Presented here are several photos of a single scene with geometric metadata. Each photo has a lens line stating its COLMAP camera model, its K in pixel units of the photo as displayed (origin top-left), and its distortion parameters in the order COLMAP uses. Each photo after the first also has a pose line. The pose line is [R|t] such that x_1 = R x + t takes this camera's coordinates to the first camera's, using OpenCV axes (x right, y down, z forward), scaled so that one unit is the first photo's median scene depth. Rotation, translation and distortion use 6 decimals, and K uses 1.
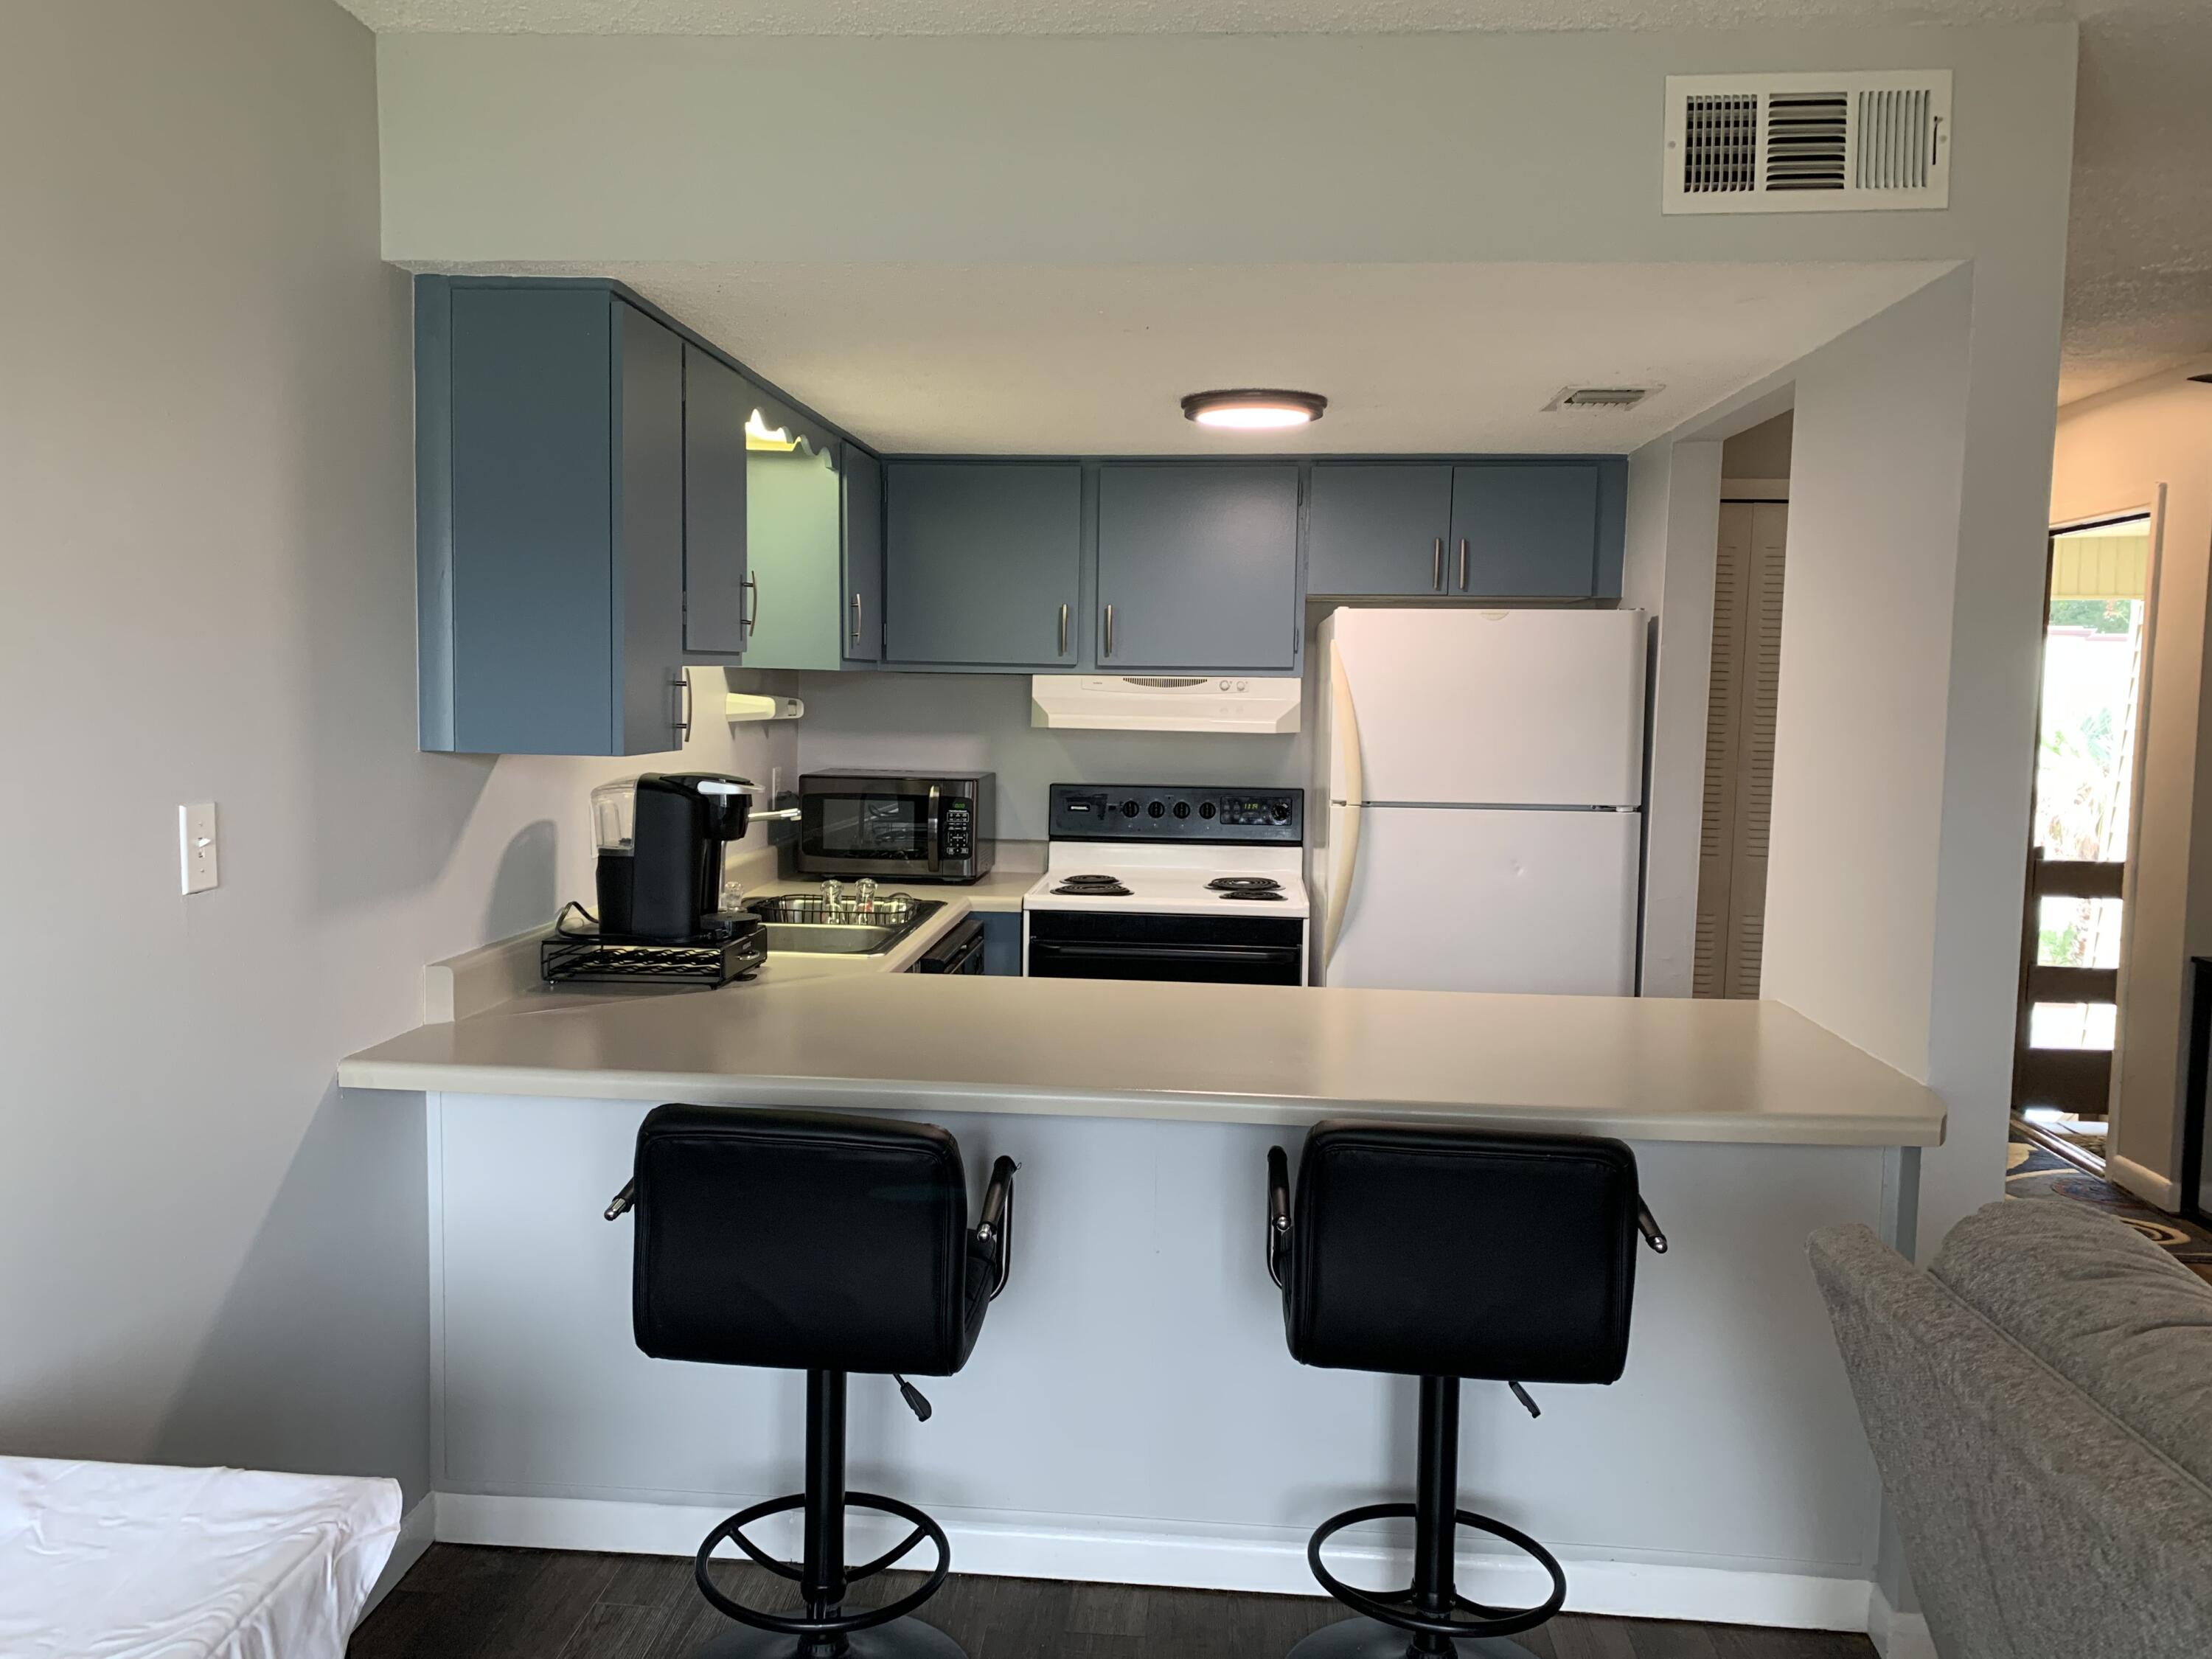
lens RADIAL K [[1640.4, 0, 1104.0], [0, 1640.4, 801.1], [0, 0, 1]] dist [0.005243, 0.000558]
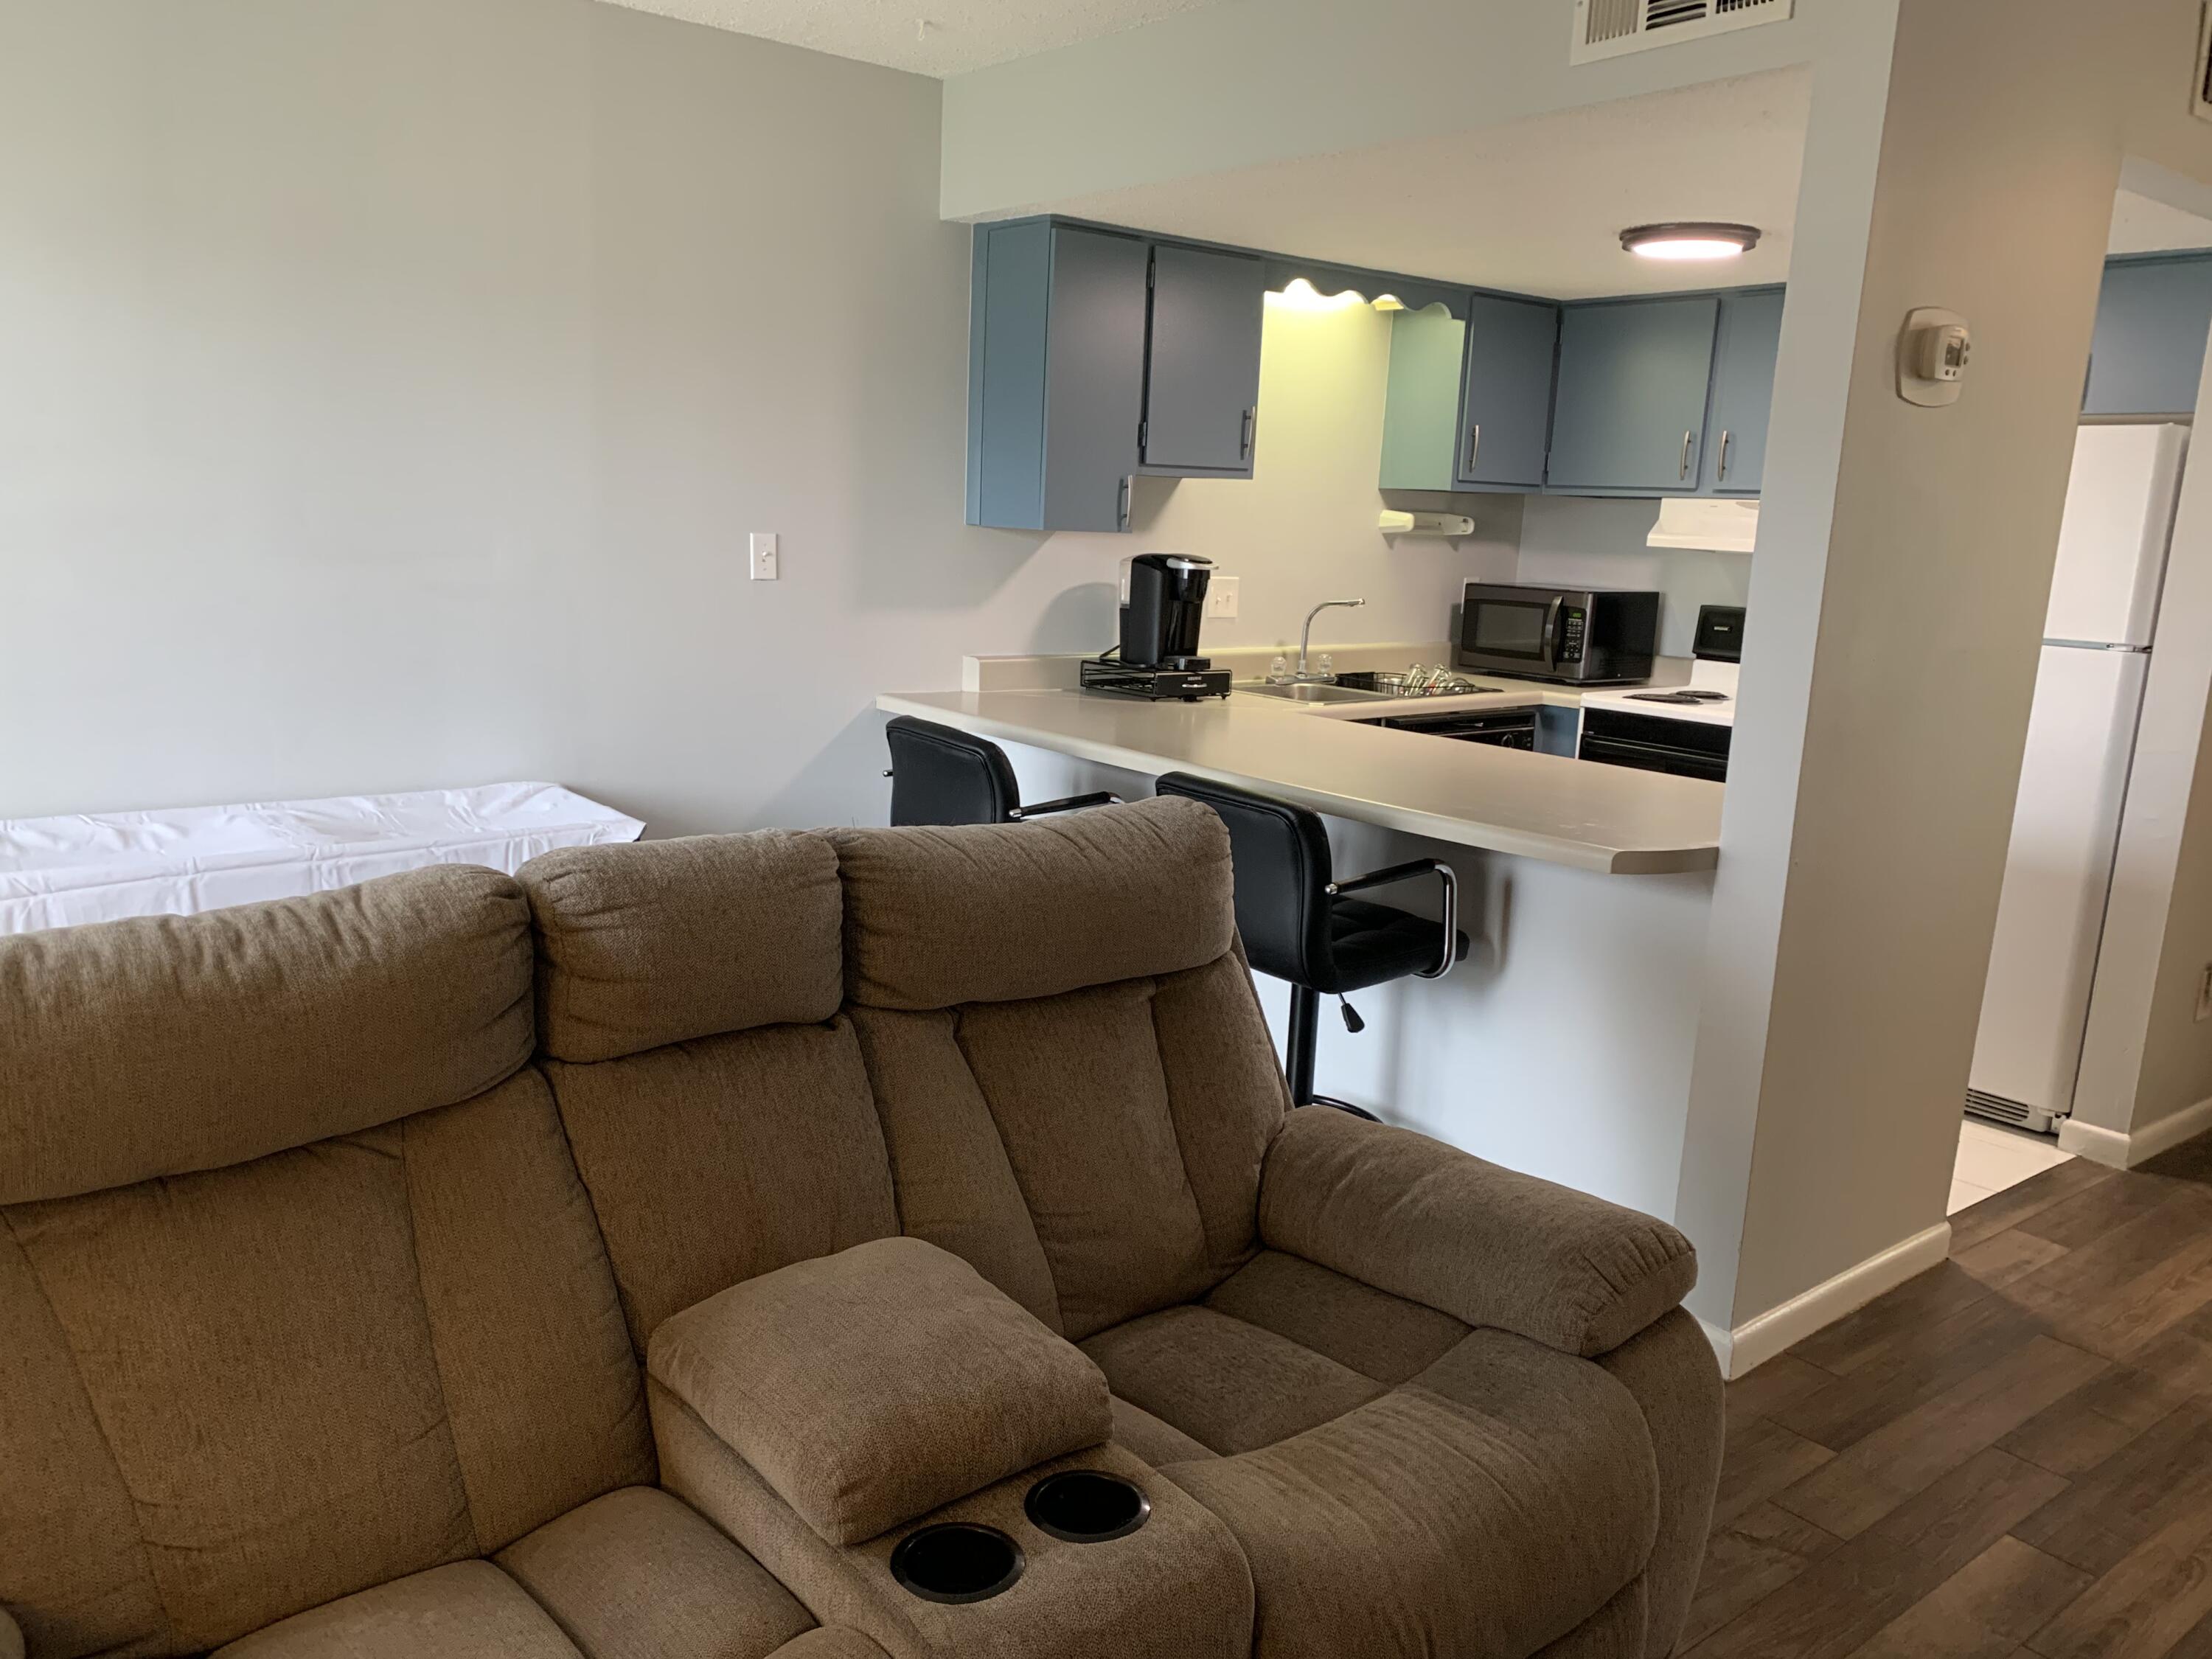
lens RADIAL K [[1682.2, 0, 1095.6], [0, 1682.2, 836.0], [0, 0, 1]] dist [0.084427, -0.139781]
pose [[0.683144, 0.151354, -0.714427, 0.749174], [-0.080467, 0.987931, 0.132353, 0.034784], [0.725837, -0.032928, 0.687078, -0.065542]]
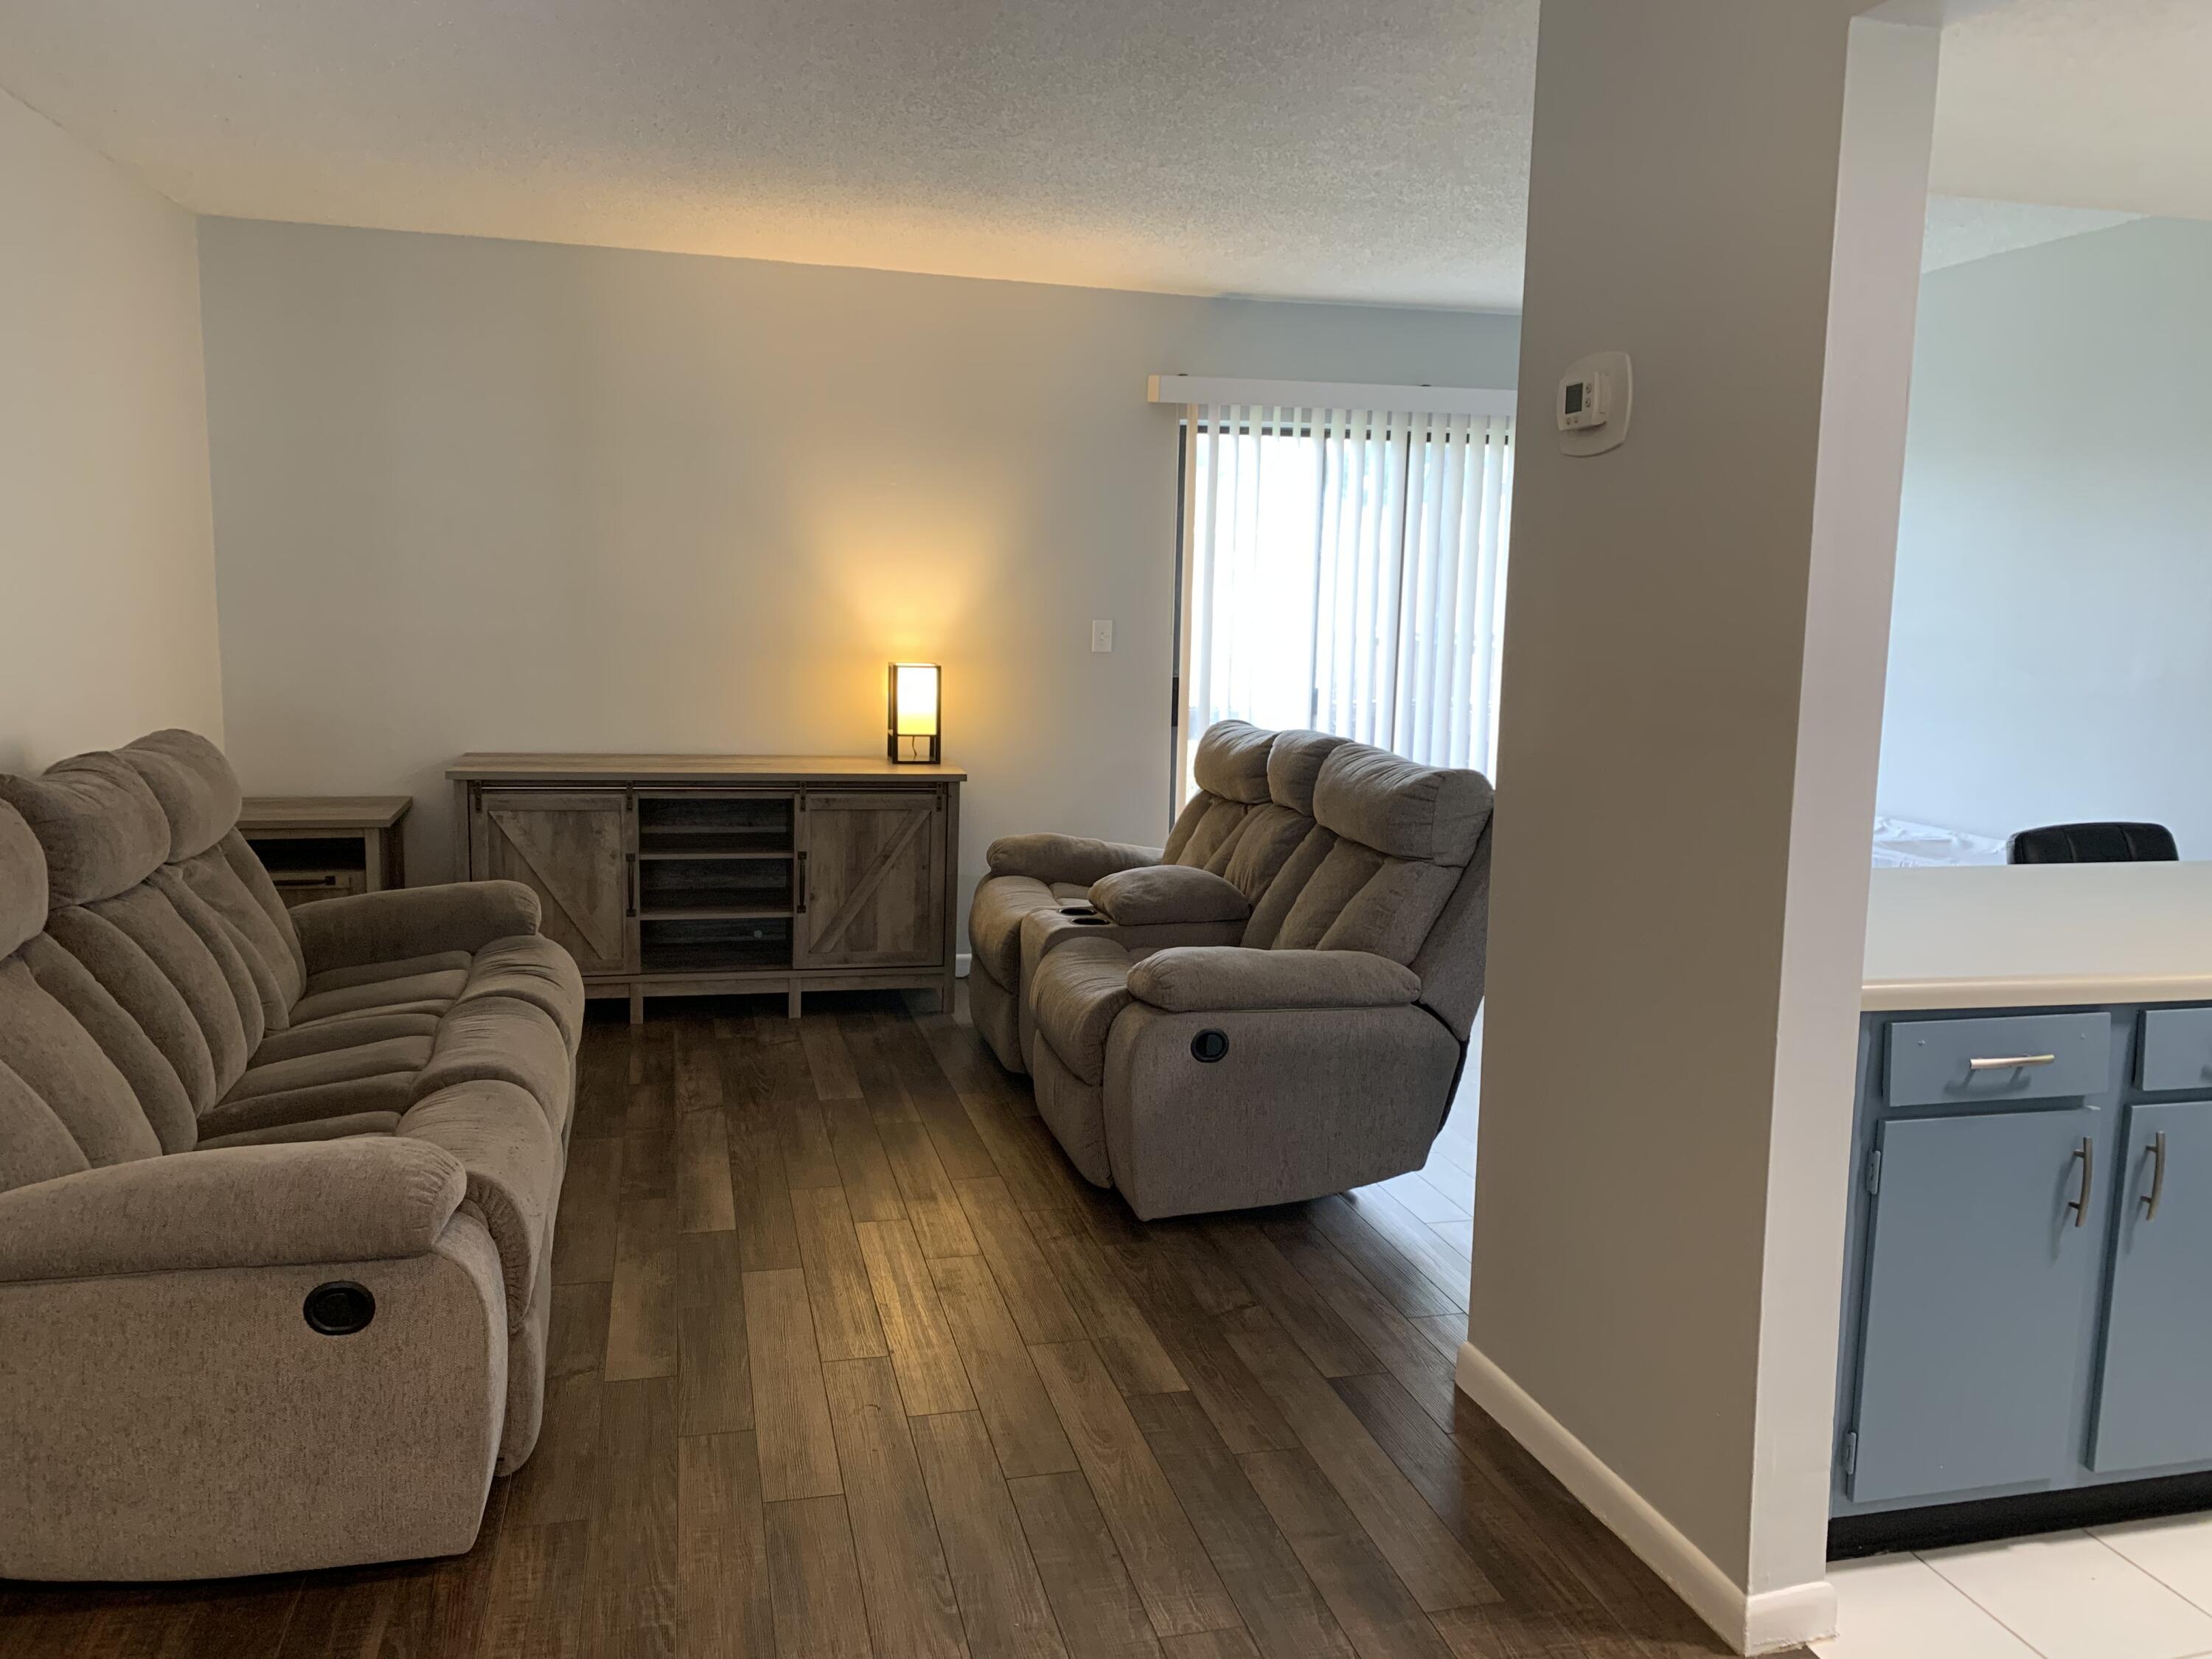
lens RADIAL K [[1692.1, 0, 1106.3], [0, 1692.1, 824.8], [0, 0, 1]] dist [0.052814, -0.064332]
pose [[-0.943864, 0.007760, -0.330242, 0.875650], [-0.060803, 0.978561, 0.196777, -0.068734], [0.324689, 0.205811, -0.923157, 1.471622]]
